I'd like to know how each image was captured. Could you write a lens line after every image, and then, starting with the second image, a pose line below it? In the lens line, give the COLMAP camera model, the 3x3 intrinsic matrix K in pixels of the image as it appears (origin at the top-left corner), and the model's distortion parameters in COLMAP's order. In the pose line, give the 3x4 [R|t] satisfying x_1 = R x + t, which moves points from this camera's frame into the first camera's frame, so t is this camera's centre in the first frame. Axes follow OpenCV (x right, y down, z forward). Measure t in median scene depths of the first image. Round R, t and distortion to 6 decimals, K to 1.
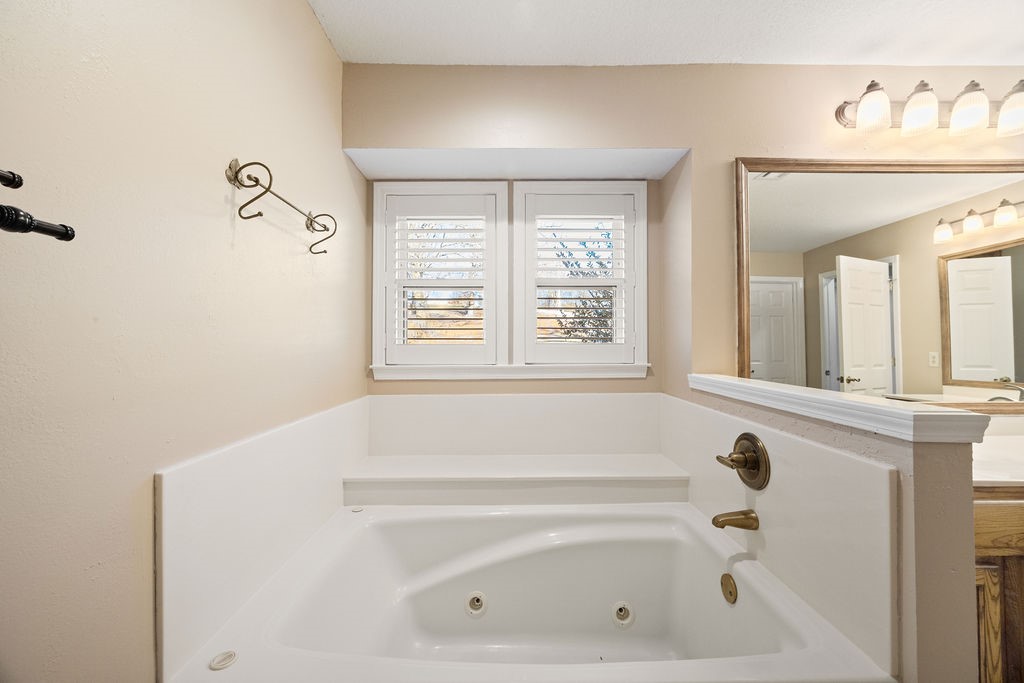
lens RADIAL K [[388.0, 0, 507.0], [0, 388.0, 341.7], [0, 0, 1]] dist [-0.003882, -0.000049]
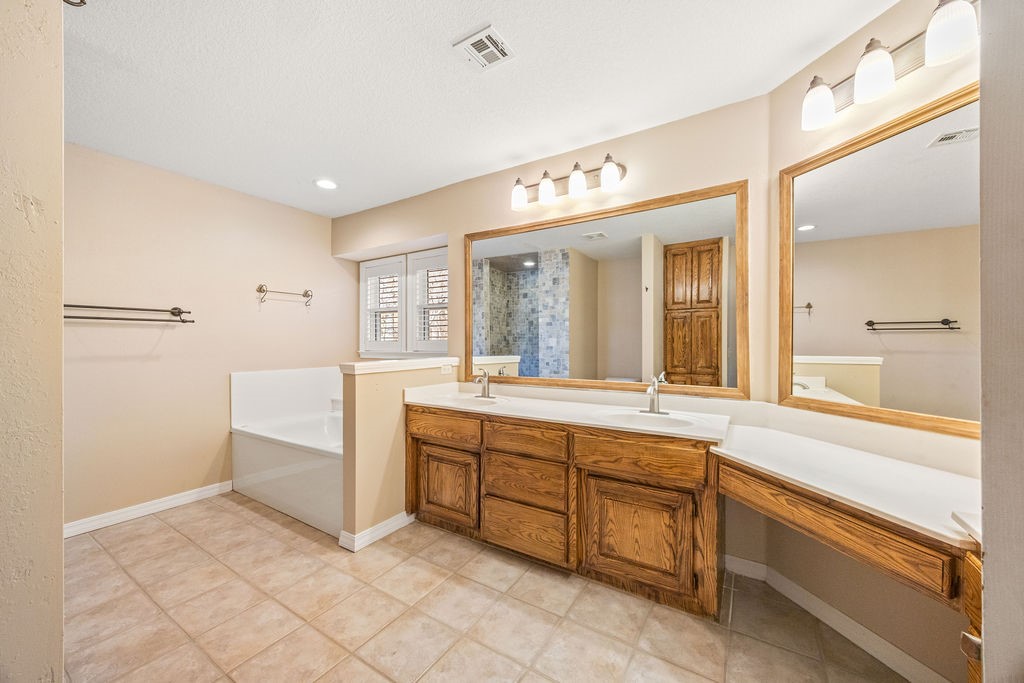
lens RADIAL K [[388.0, 0, 515.7], [0, 388.0, 339.9], [0, 0, 1]] dist [-0.003882, -0.000049]
pose [[0.851670, -0.001477, -0.524077, 1.469579], [0.003914, 0.999986, 0.003541, -0.002038], [0.524065, -0.005067, 0.851663, -0.335887]]
